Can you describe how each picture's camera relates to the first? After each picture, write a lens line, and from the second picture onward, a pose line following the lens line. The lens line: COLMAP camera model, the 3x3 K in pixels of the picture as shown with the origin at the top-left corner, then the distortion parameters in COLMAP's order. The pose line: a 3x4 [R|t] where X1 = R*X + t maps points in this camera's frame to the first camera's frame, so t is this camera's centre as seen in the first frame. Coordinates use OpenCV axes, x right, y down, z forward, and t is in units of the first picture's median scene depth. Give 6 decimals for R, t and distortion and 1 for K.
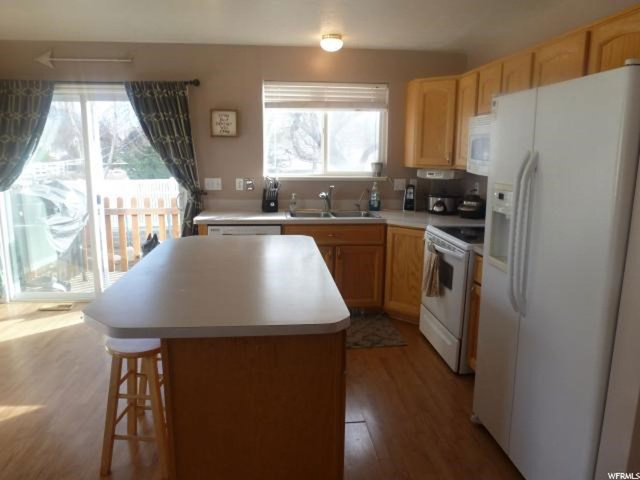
lens RADIAL K [[466.3, 0, 316.5], [0, 466.3, 240.0], [0, 0, 1]] dist [-0.047646, 0.008983]
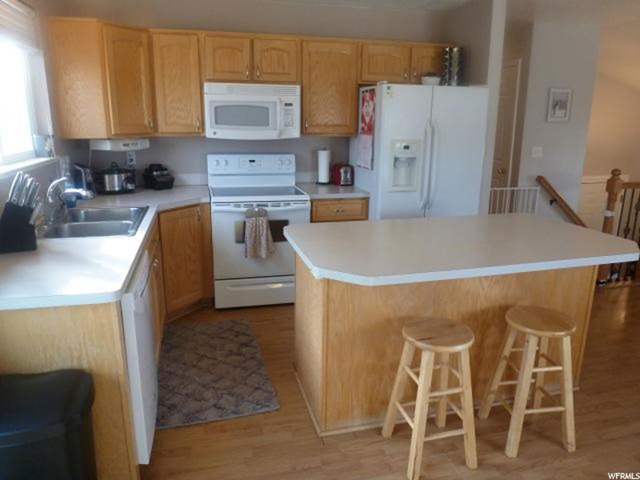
lens RADIAL K [[466.3, 0, 323.6], [0, 466.3, 236.9], [0, 0, 1]] dist [-0.047646, 0.008983]
pose [[-0.168501, -0.252076, 0.952925, -0.612892], [0.169320, 0.944976, 0.279913, -0.155492], [-0.971050, 0.208515, -0.116548, 0.782364]]
